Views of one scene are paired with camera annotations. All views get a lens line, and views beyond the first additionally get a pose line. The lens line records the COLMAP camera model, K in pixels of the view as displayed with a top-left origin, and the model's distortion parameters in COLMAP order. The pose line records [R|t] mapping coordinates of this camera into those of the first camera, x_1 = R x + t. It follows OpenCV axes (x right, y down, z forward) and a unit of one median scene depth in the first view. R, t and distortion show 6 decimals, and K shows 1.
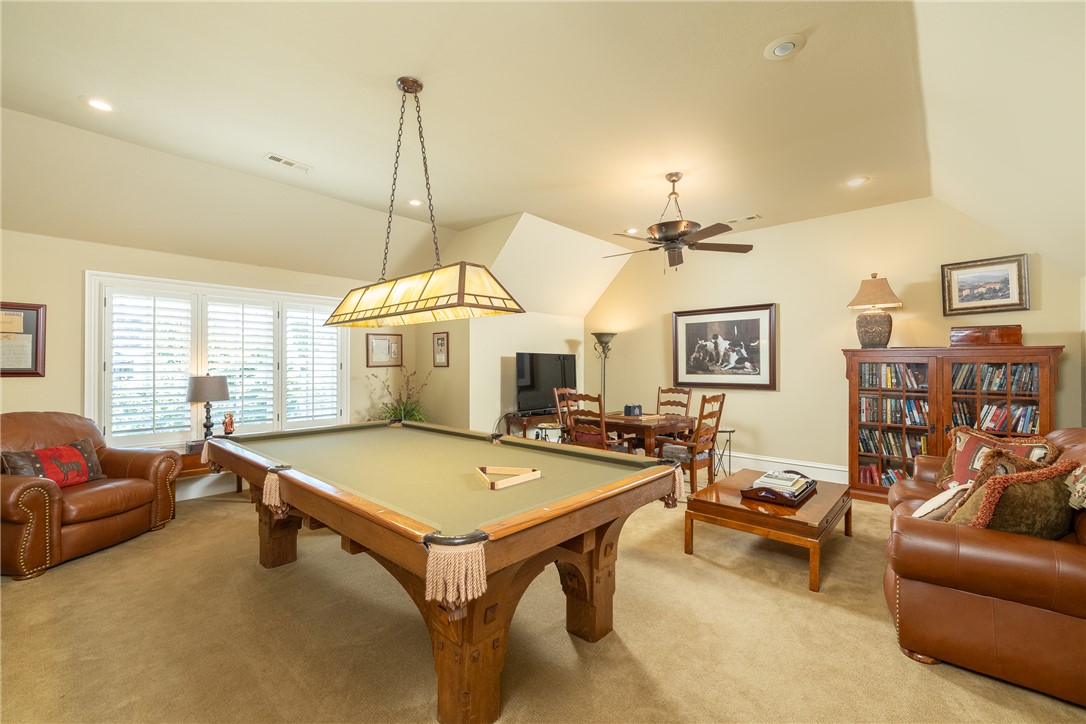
lens RADIAL K [[451.8, 0, 543.0], [0, 451.8, 362.0], [0, 0, 1]] dist [-0.000694, -0.000169]
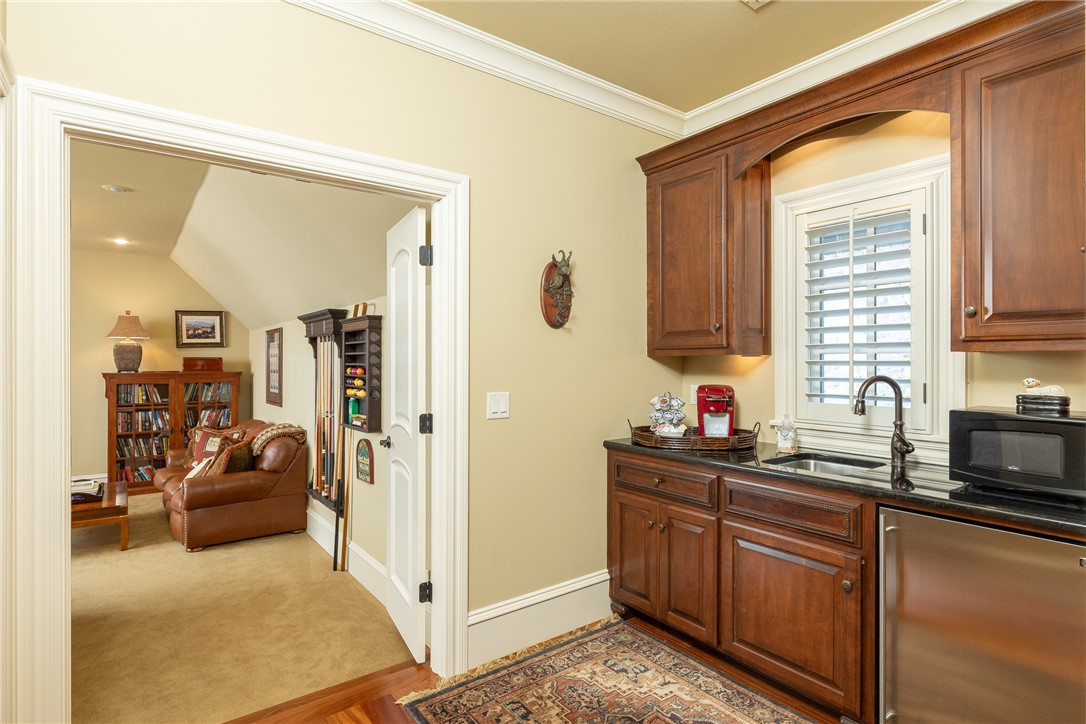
lens RADIAL K [[557.6, 0, 543.0], [0, 557.6, 362.0], [0, 0, 1]] dist [0.001917, 0.000642]
pose [[0.190188, -0.004129, 0.981739, -0.574872], [-0.006631, 0.999963, 0.005490, -0.077166], [-0.981725, -0.007554, 0.190154, -0.421341]]
